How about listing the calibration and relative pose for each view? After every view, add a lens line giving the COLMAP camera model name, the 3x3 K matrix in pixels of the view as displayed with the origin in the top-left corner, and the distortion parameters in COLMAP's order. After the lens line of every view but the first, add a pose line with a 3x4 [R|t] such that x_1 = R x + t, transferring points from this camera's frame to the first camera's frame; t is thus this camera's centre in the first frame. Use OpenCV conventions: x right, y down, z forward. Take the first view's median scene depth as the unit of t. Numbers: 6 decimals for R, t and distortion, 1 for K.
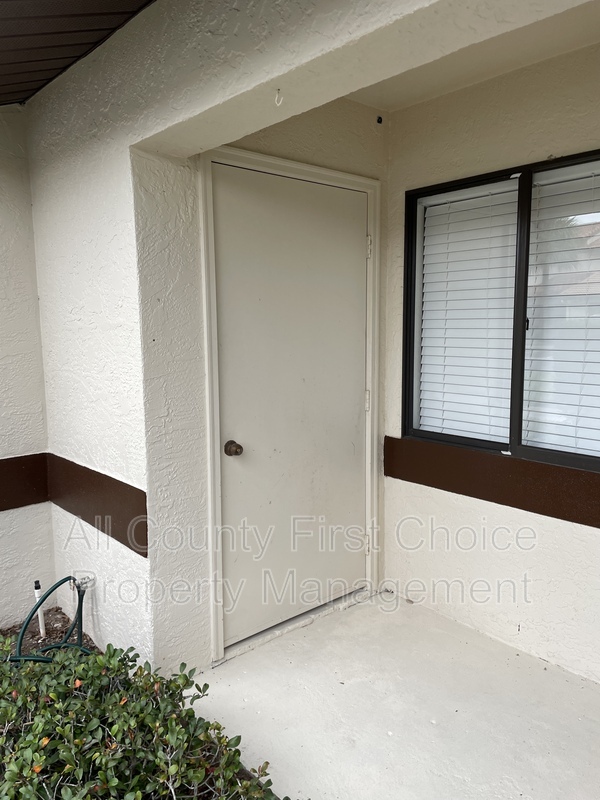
lens RADIAL K [[601.5, 0, 298.5], [0, 601.5, 395.1], [0, 0, 1]] dist [0.058004, -0.070881]
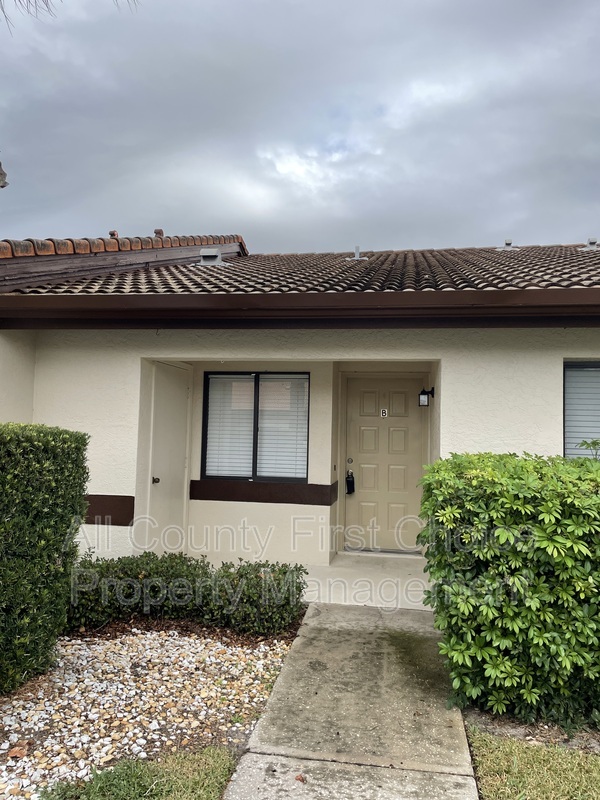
lens RADIAL K [[601.5, 0, 303.0], [0, 601.5, 398.2], [0, 0, 1]] dist [0.058004, -0.070881]
pose [[0.796873, 0.048874, 0.602167, -0.908433], [0.045161, 0.989115, -0.140043, 0.106180], [-0.602456, 0.138791, 0.785992, -1.030537]]
